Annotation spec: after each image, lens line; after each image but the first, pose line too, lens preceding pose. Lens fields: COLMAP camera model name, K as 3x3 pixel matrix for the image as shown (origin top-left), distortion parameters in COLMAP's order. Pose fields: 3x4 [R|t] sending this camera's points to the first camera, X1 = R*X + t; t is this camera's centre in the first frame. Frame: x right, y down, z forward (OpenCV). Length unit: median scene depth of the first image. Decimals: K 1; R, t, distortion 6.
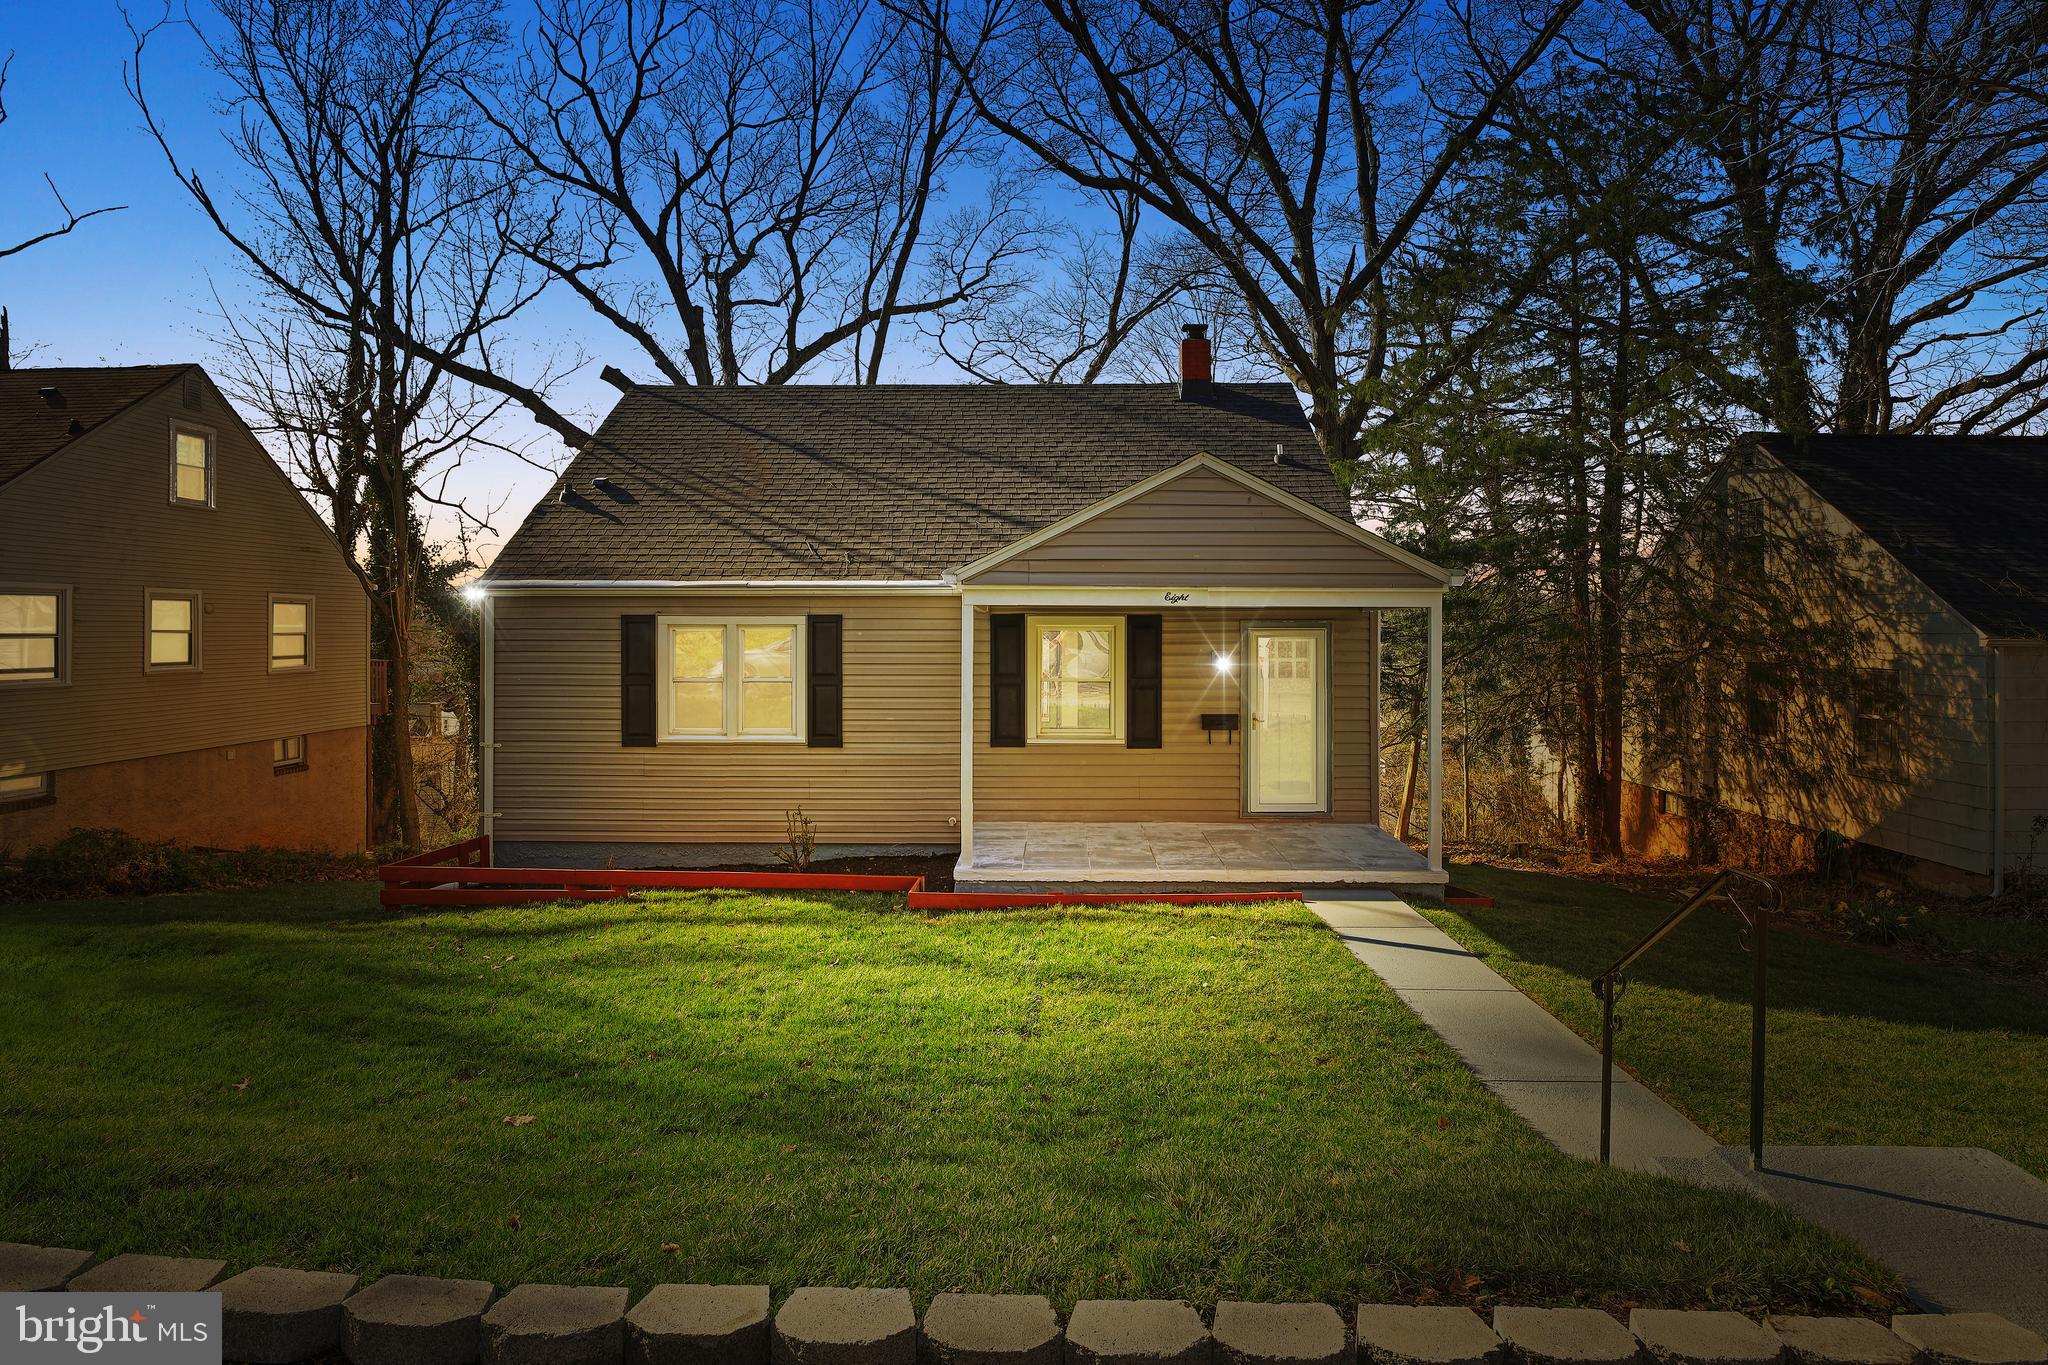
lens RADIAL K [[1013.8, 0, 1024.0], [0, 1013.8, 682.5], [0, 0, 1]] dist [-0.015994, -0.000234]
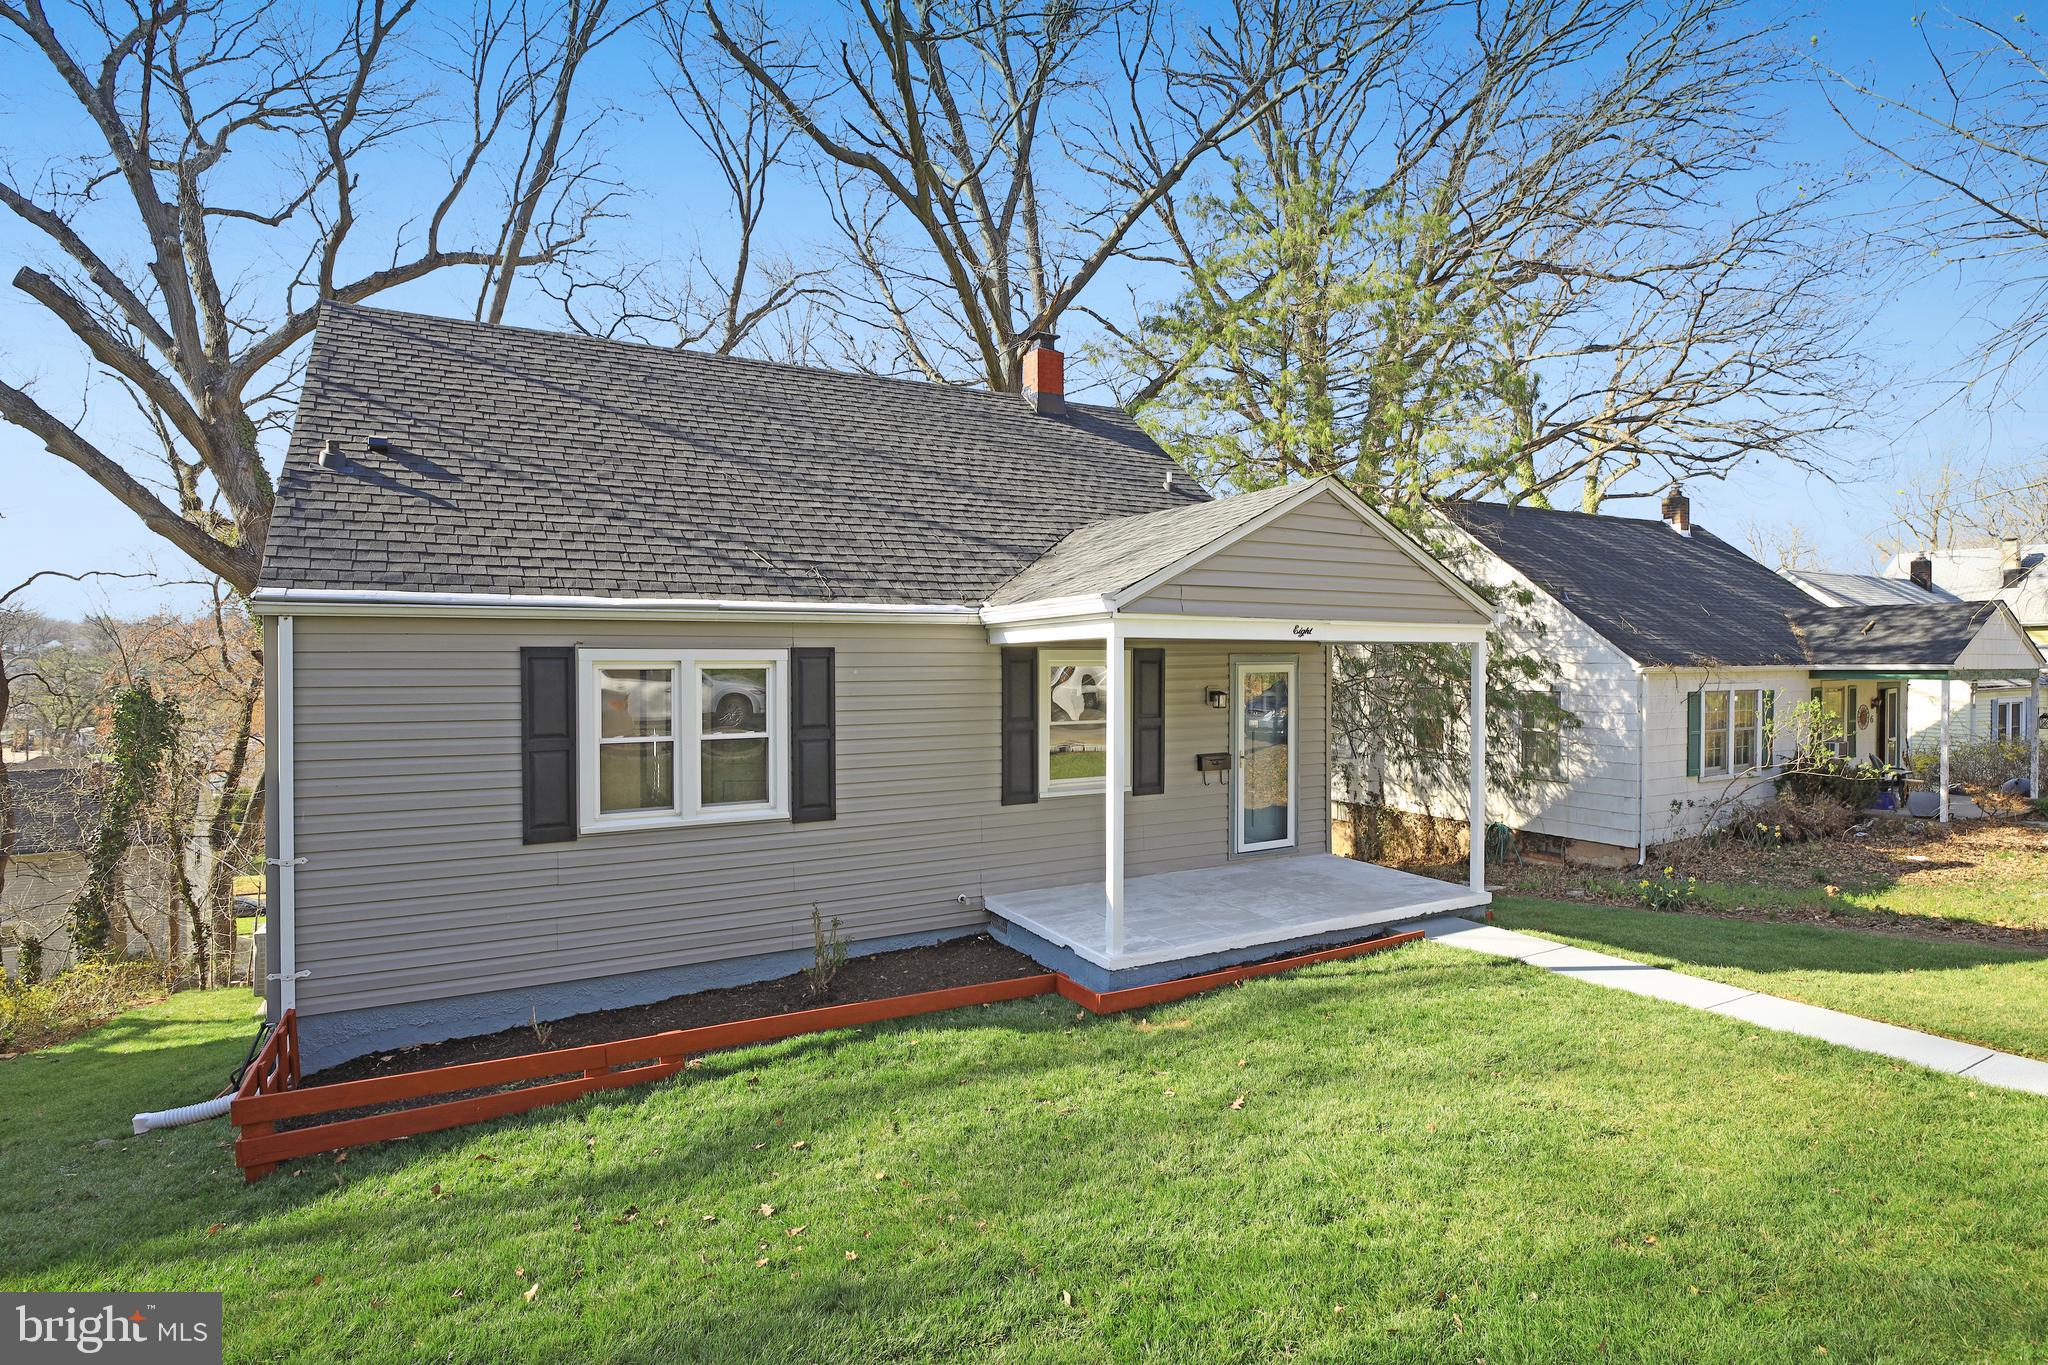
lens RADIAL K [[1032.2, 0, 979.6], [0, 1032.2, 733.4], [0, 0, 1]] dist [-0.025028, -0.000427]
pose [[0.871802, -0.037916, 0.488388, -0.429771], [0.027642, 0.999219, 0.028233, -0.019280], [-0.489077, -0.011114, 0.872170, 0.244047]]
